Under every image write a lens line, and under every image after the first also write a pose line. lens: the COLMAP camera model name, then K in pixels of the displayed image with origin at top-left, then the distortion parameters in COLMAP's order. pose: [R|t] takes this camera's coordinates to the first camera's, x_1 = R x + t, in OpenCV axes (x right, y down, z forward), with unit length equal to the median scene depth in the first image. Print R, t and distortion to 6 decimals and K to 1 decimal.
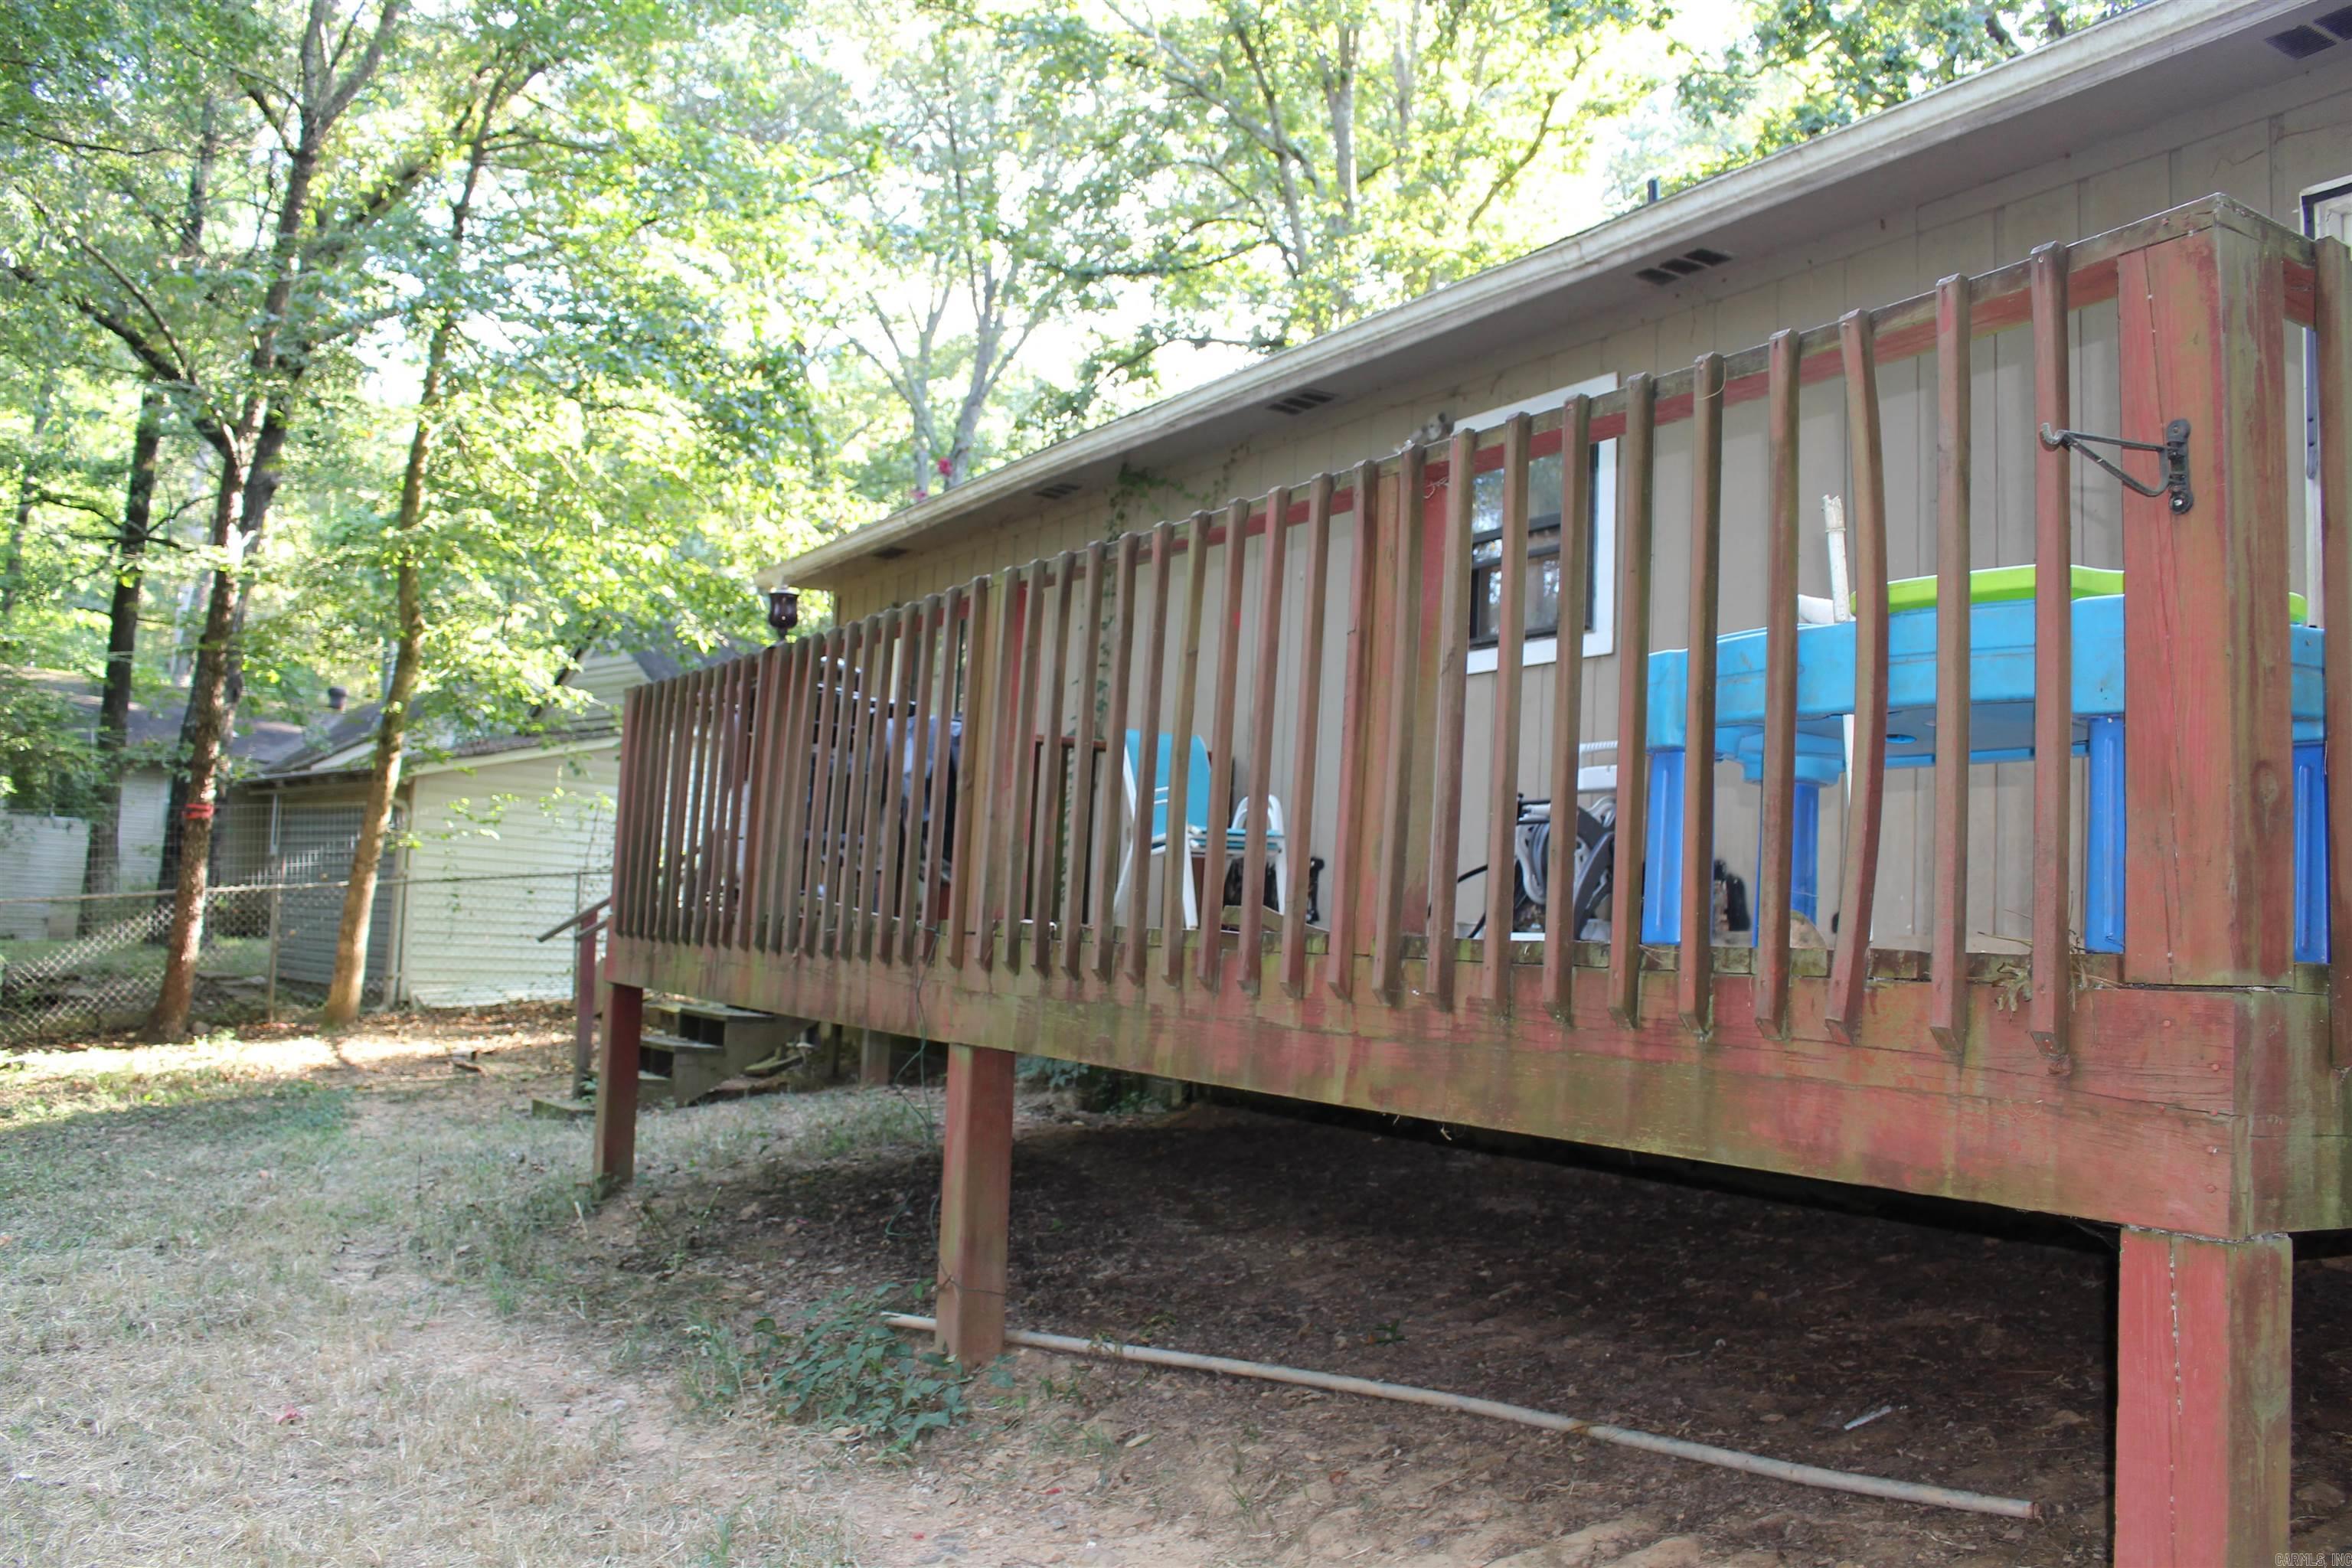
lens RADIAL K [[1940.8, 0, 1176.0], [0, 1940.8, 784.0], [0, 0, 1]] dist [-0.101565, -0.006233]
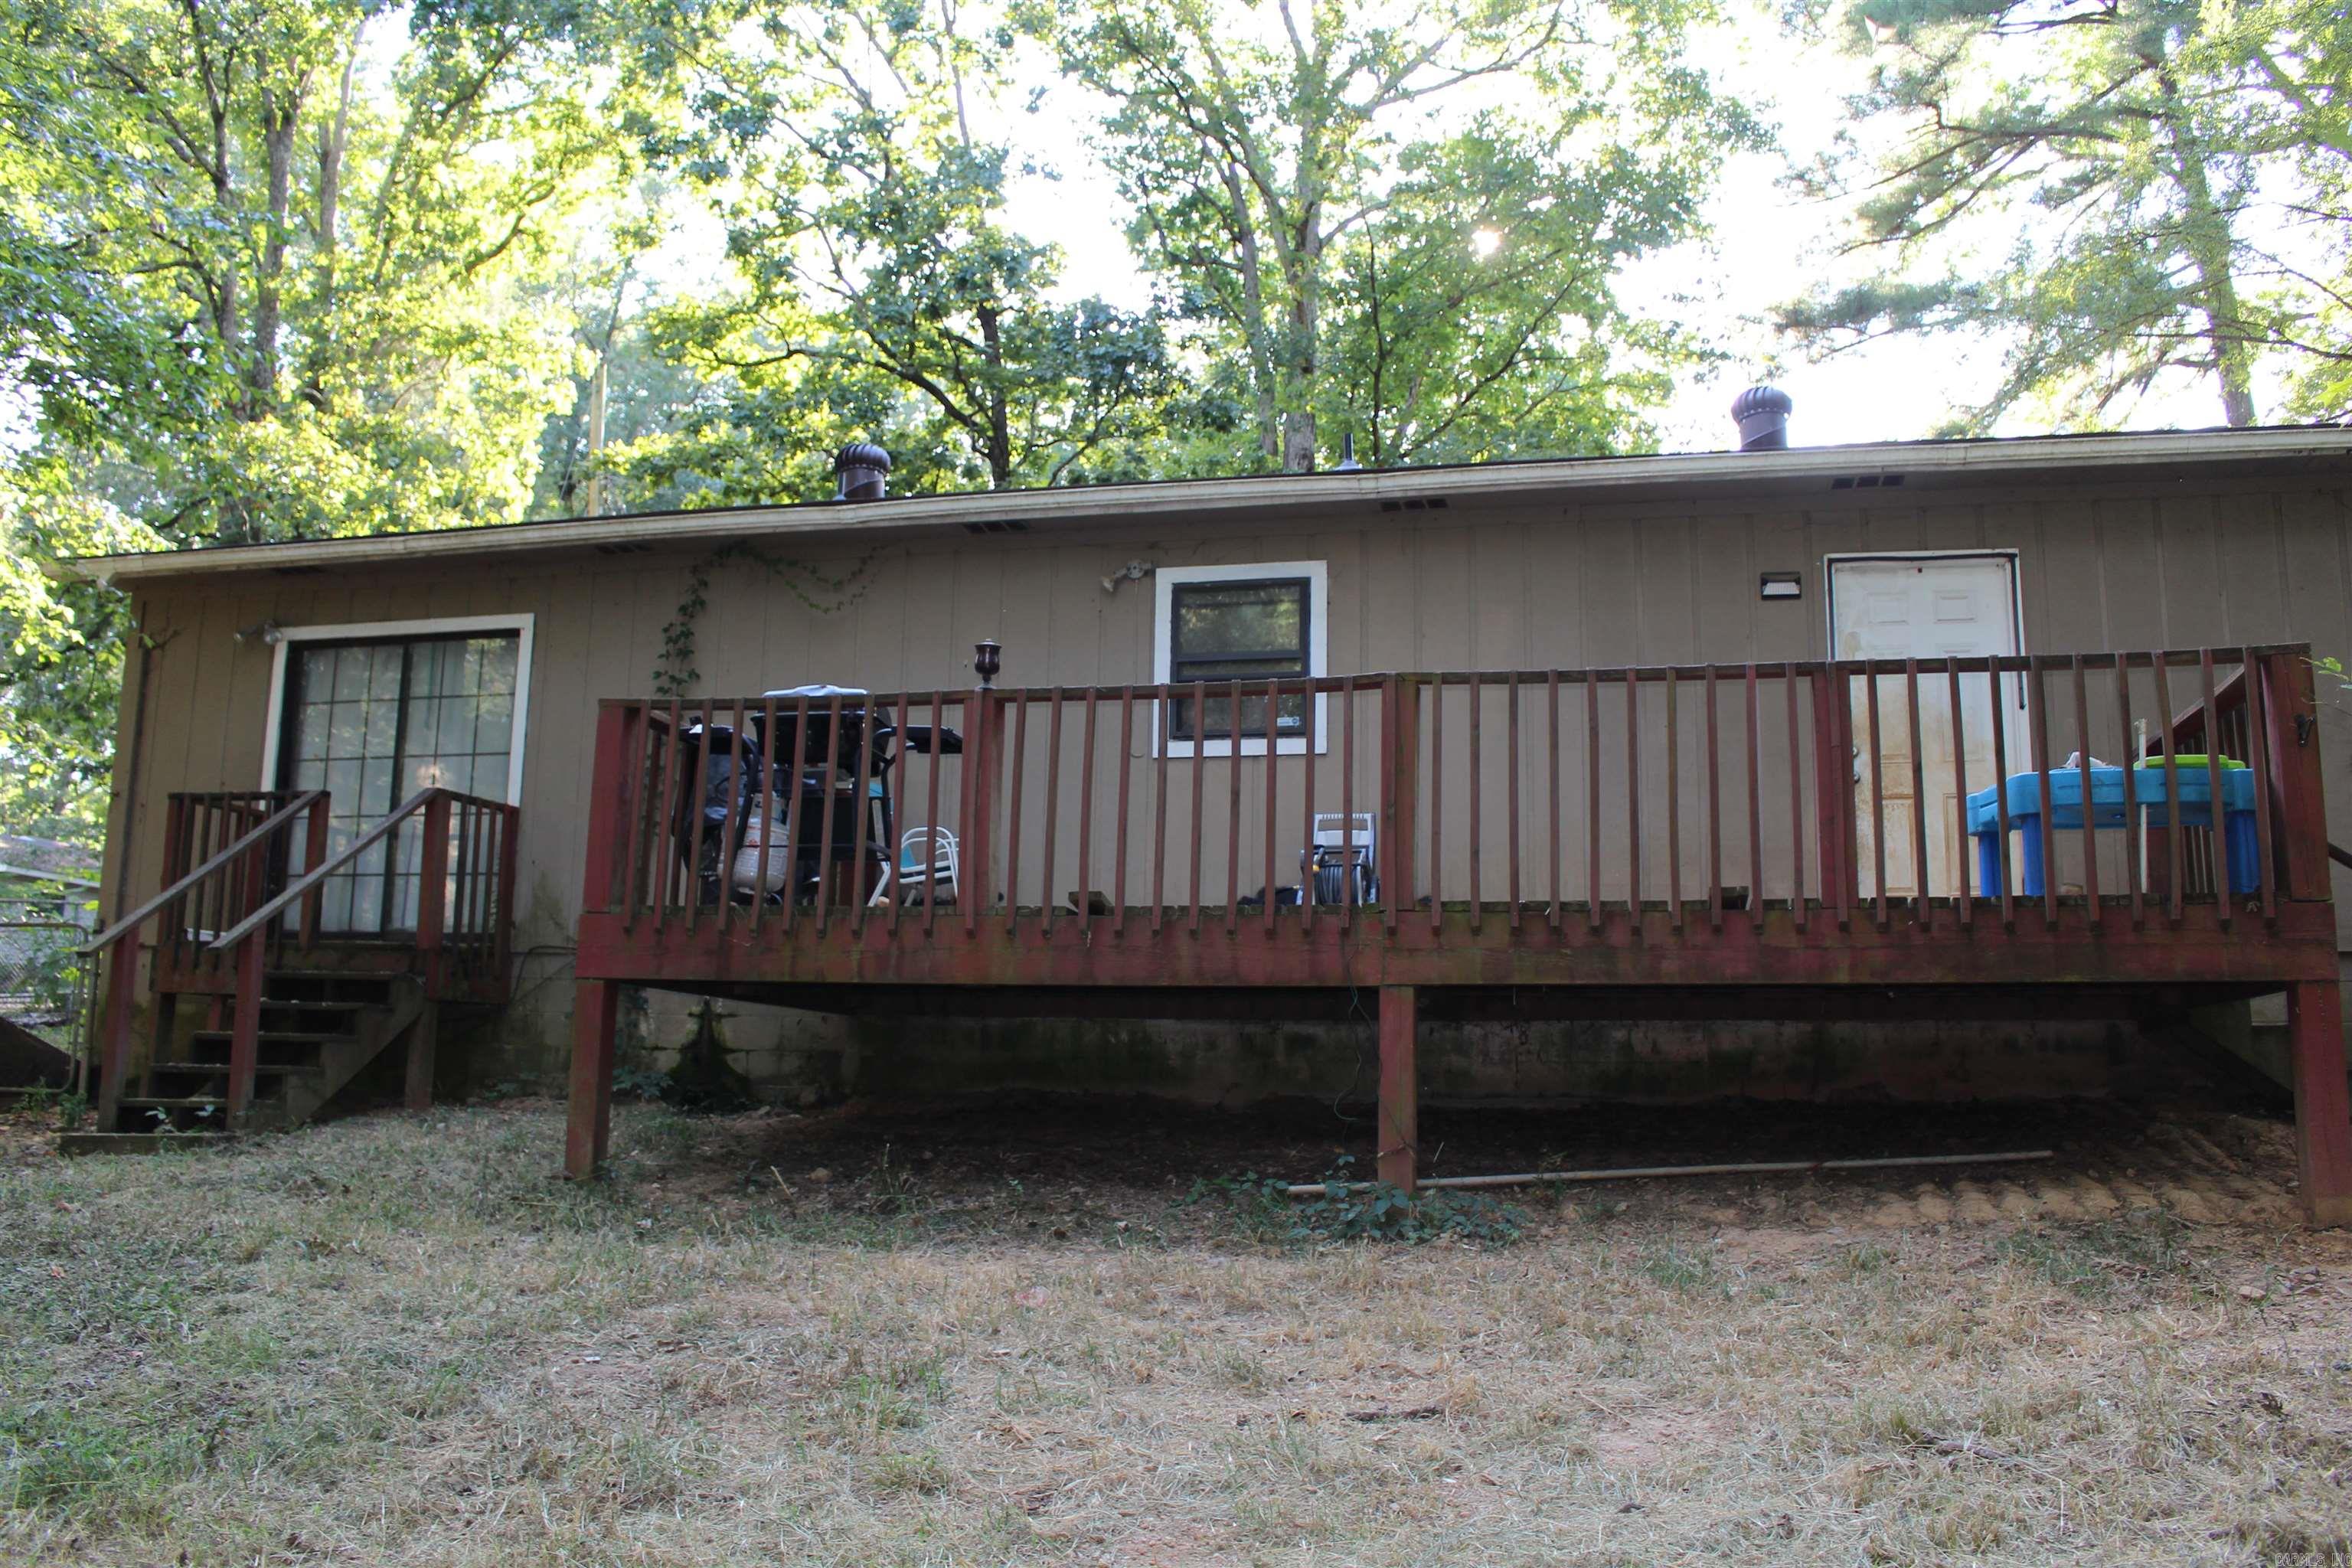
lens RADIAL K [[1940.8, 0, 1176.0], [0, 1940.8, 784.0], [0, 0, 1]] dist [-0.101565, -0.006233]
pose [[0.696331, 0.070198, 0.714280, -0.825809], [-0.034981, 0.997342, -0.063915, 0.048648], [-0.716868, 0.019520, 0.696935, 0.047464]]
